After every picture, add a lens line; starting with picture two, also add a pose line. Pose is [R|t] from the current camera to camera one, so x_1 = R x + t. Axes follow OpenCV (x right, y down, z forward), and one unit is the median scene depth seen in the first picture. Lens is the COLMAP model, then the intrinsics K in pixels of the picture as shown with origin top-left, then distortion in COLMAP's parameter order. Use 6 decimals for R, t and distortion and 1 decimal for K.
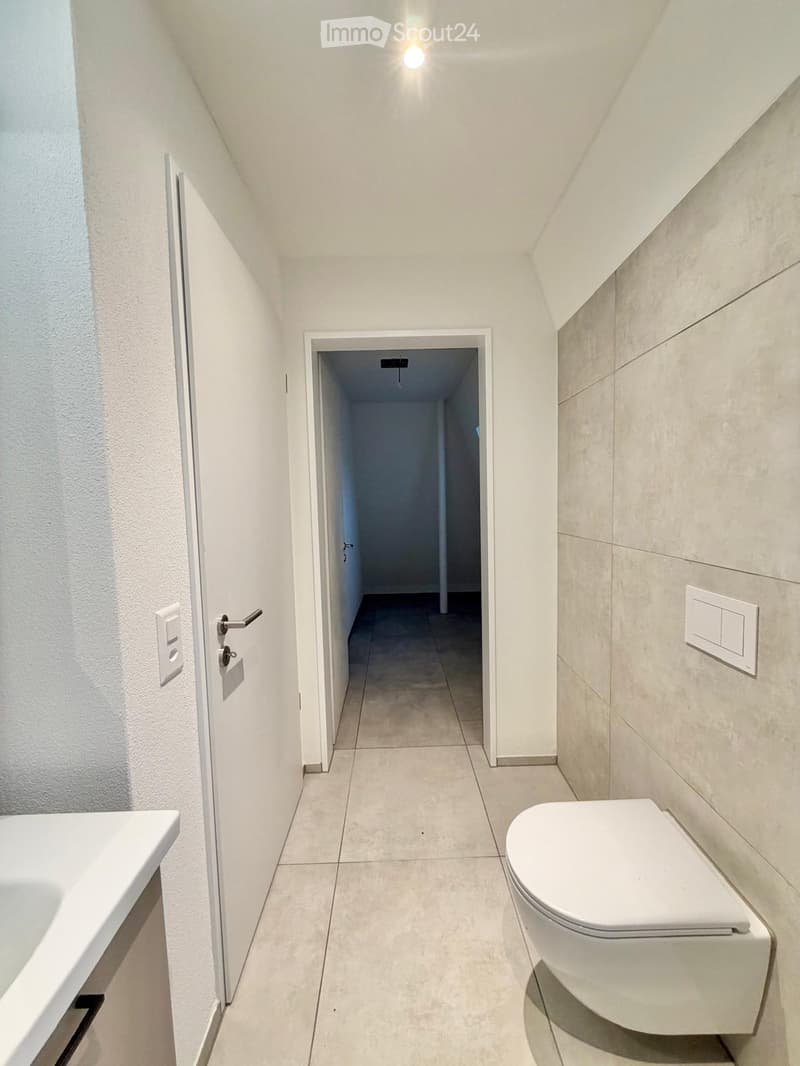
lens RADIAL K [[423.8, 0, 402.1], [0, 423.8, 530.4], [0, 0, 1]] dist [0.000380, 0.000222]
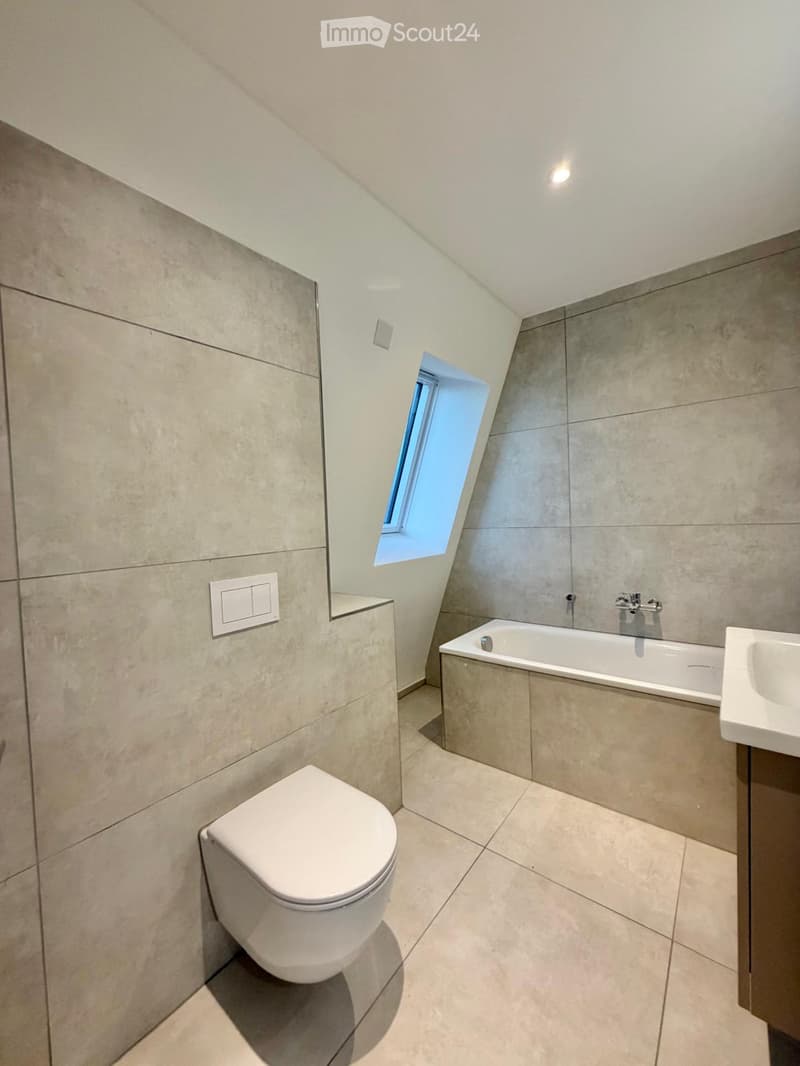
lens RADIAL K [[423.8, 0, 405.7], [0, 423.8, 531.8], [0, 0, 1]] dist [0.000380, 0.000222]
pose [[-0.780135, 0.036056, 0.624571, -0.401104], [0.108165, 0.991077, 0.077893, -0.028933], [-0.616190, 0.128324, -0.777074, 1.591834]]
